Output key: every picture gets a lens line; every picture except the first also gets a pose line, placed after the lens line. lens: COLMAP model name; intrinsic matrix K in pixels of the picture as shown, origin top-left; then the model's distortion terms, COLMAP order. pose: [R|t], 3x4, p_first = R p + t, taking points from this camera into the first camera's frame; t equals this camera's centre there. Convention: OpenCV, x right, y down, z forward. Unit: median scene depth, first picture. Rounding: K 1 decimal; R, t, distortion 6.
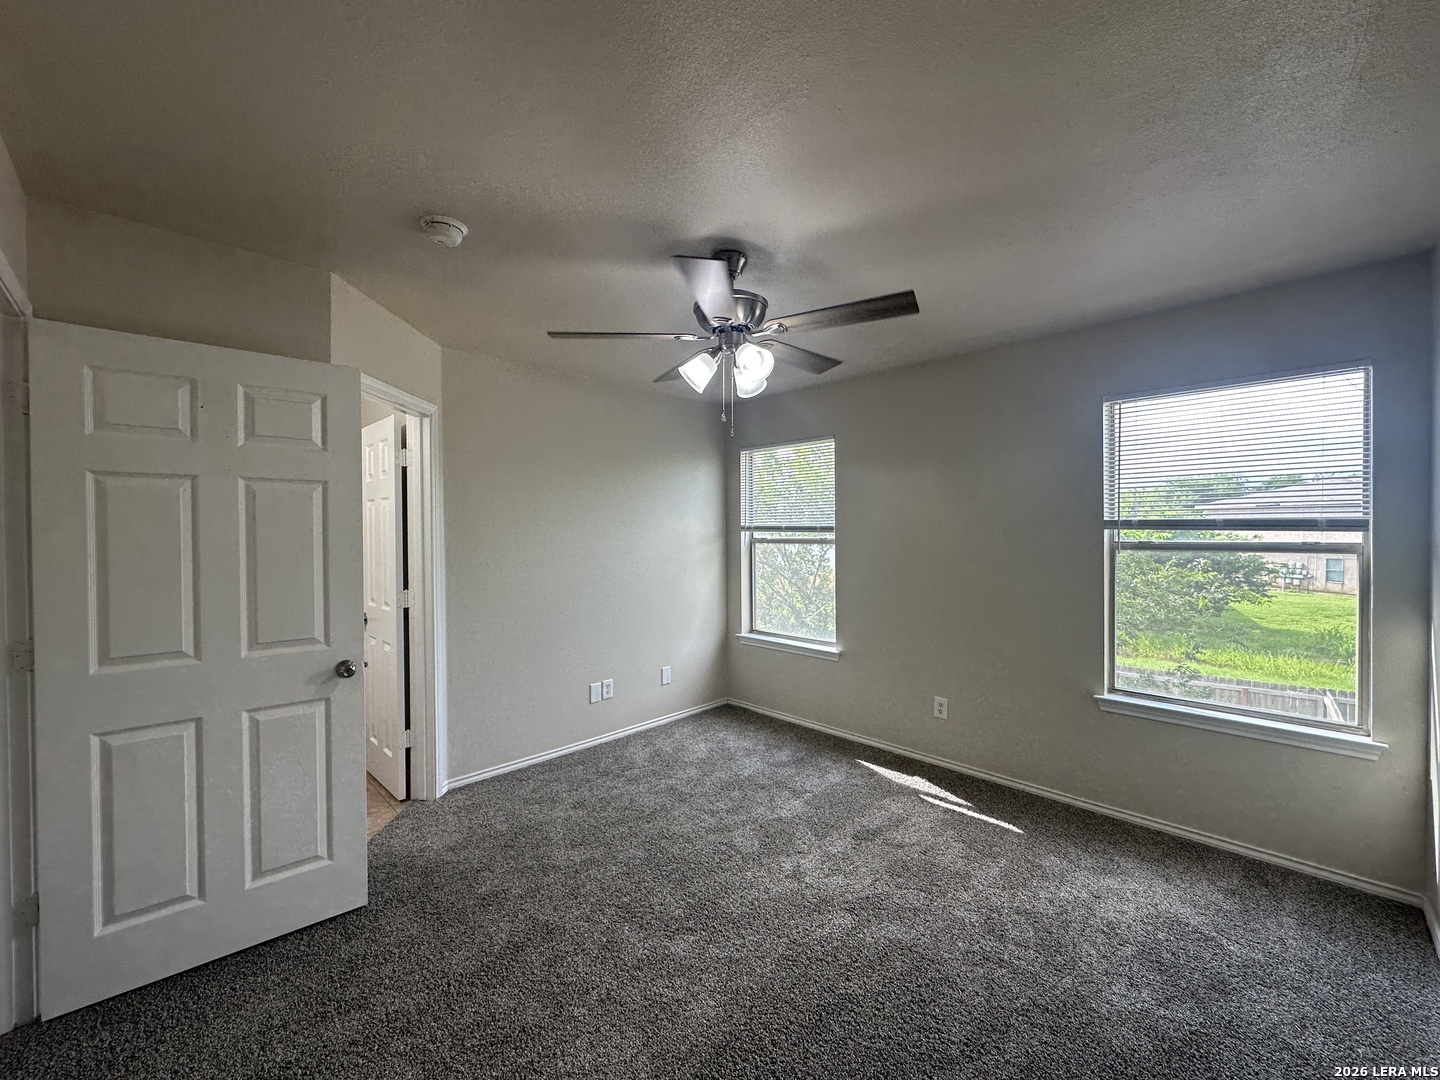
lens RADIAL K [[591.5, 0, 718.5], [0, 591.5, 532.1], [0, 0, 1]] dist [0.000295, 0.000010]
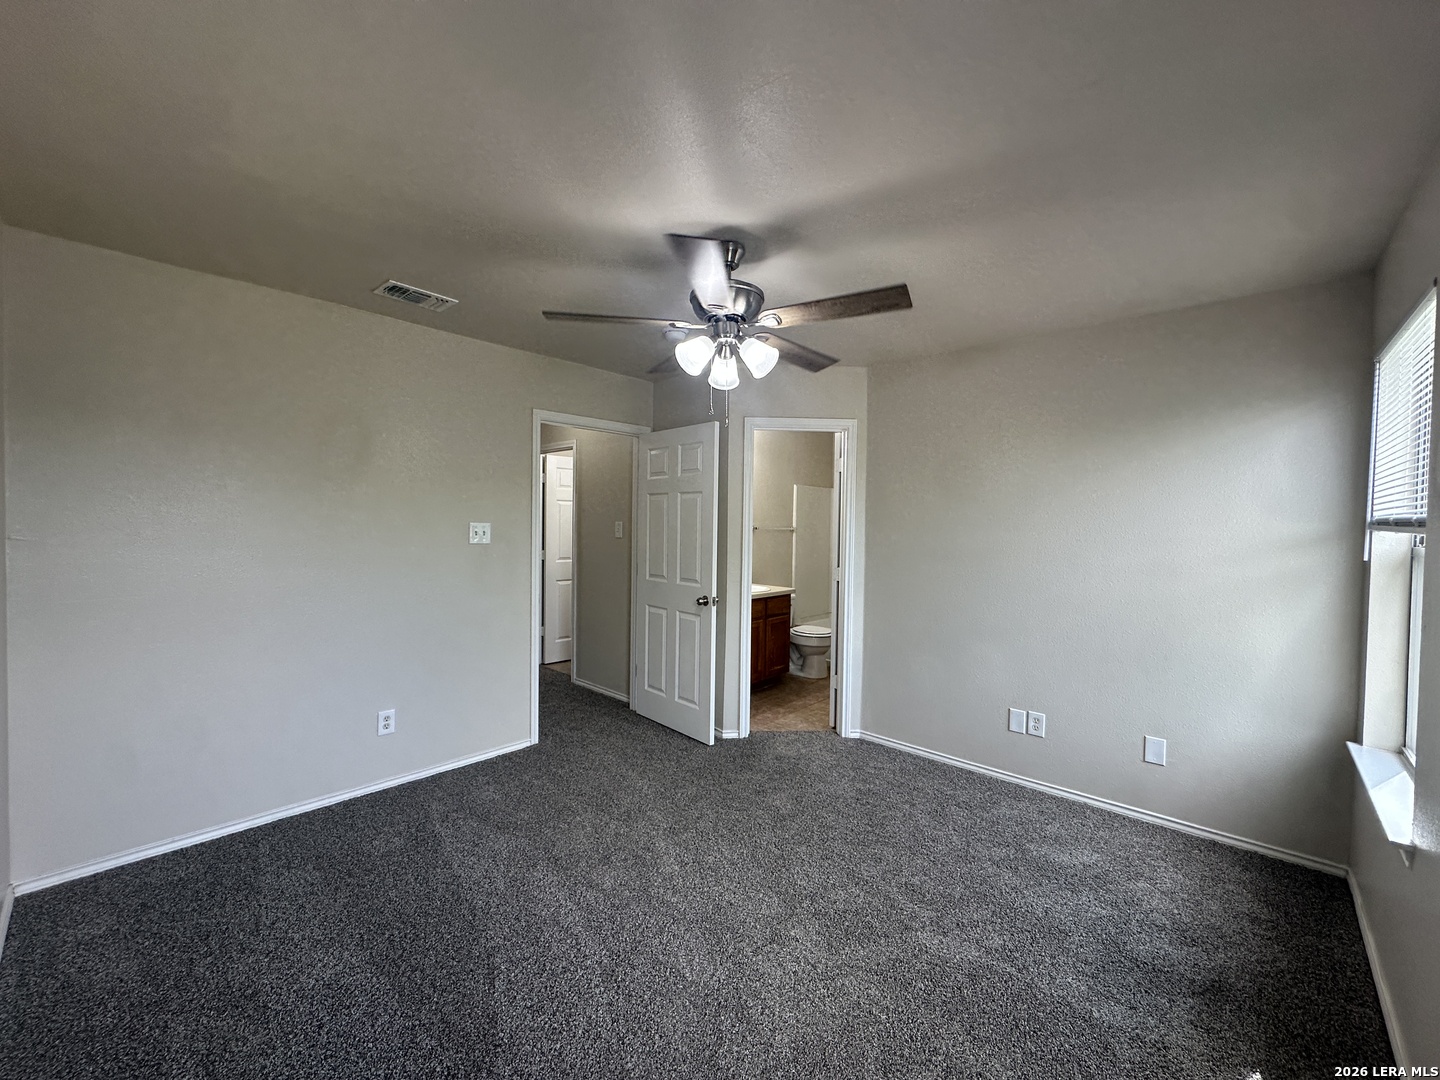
lens RADIAL K [[572.9, 0, 720.0], [0, 572.9, 540.0], [0, 0, 1]] dist [-0.004349, -0.000230]
pose [[0.040586, 0.034862, -0.998568, 0.625216], [-0.020009, 0.999219, 0.034071, 0.001781], [0.998976, 0.018598, 0.041252, 0.612936]]
